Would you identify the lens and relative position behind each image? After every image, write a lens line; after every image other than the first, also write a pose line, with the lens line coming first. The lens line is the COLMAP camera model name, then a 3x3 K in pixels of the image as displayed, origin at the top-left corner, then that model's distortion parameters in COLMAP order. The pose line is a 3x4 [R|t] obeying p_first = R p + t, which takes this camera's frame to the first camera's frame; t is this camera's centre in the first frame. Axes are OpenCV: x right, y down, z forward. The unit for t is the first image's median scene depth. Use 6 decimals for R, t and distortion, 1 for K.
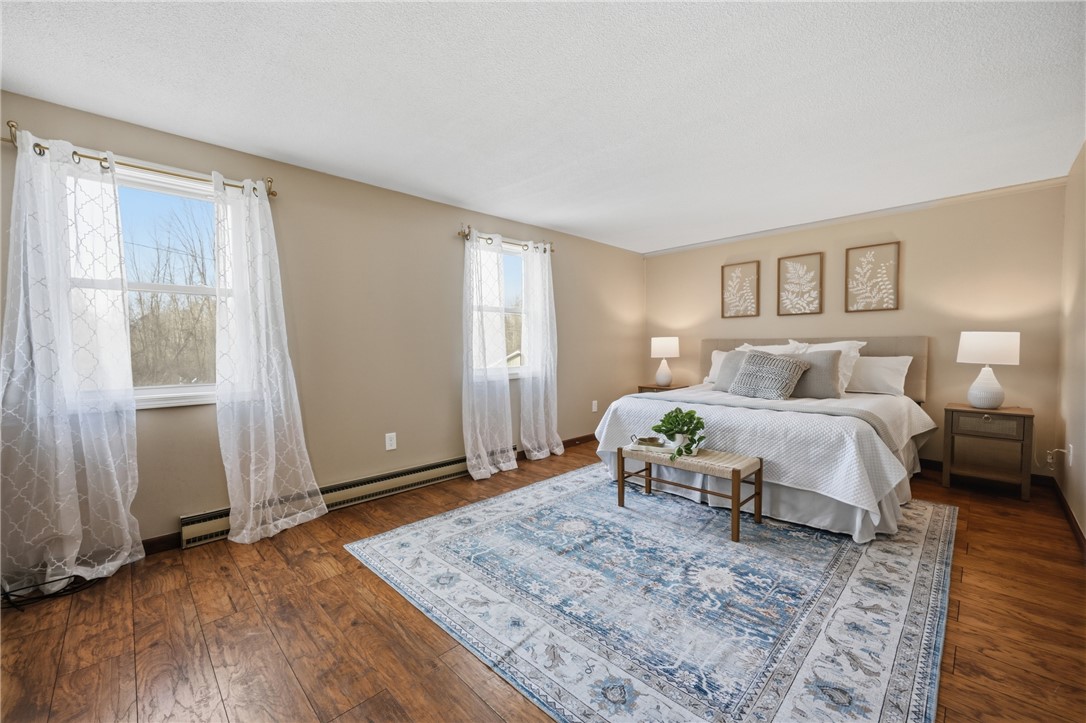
lens RADIAL K [[428.2, 0, 547.2], [0, 428.2, 359.7], [0, 0, 1]] dist [0.001369, 0.000493]
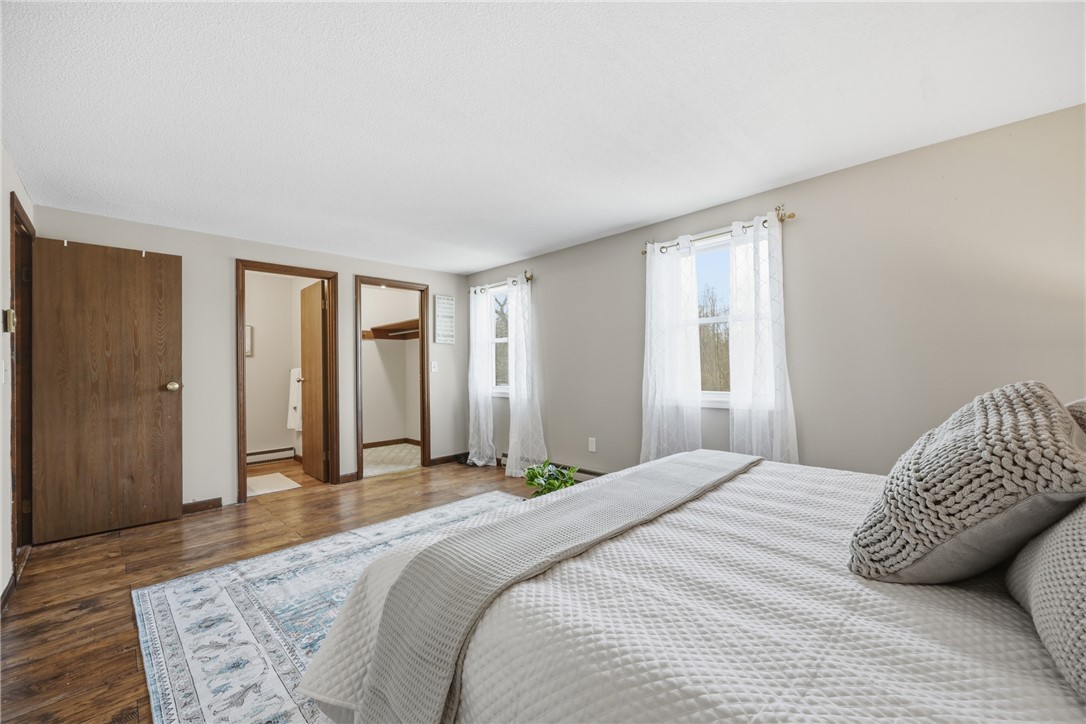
lens RADIAL K [[428.2, 0, 546.3], [0, 428.2, 364.7], [0, 0, 1]] dist [0.001369, 0.000493]
pose [[0.025311, 0.002800, -0.999676, 1.615288], [-0.013722, 0.999903, 0.002453, -0.076521], [0.999585, 0.013656, 0.025347, 1.571755]]
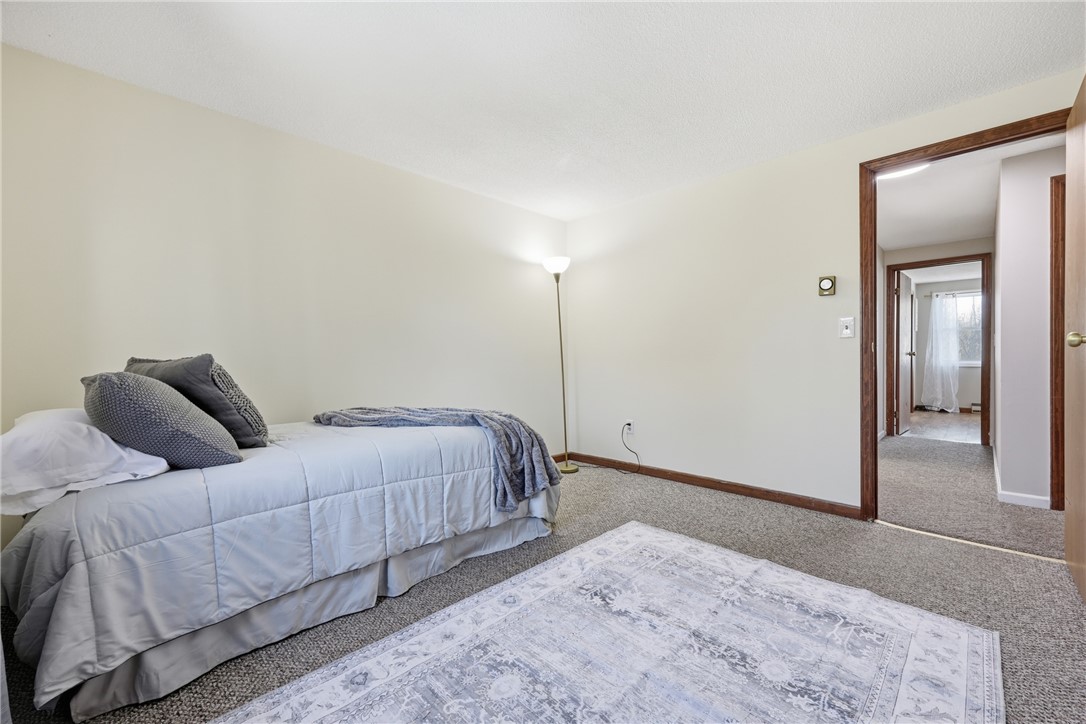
lens RADIAL K [[428.2, 0, 544.1], [0, 428.2, 360.6], [0, 0, 1]] dist [0.001369, 0.000493]
pose [[-0.013820, 0.028207, -0.999507, 3.094751], [-0.023333, 0.999321, 0.028524, 0.067330], [0.999632, 0.023715, -0.013152, -2.790689]]
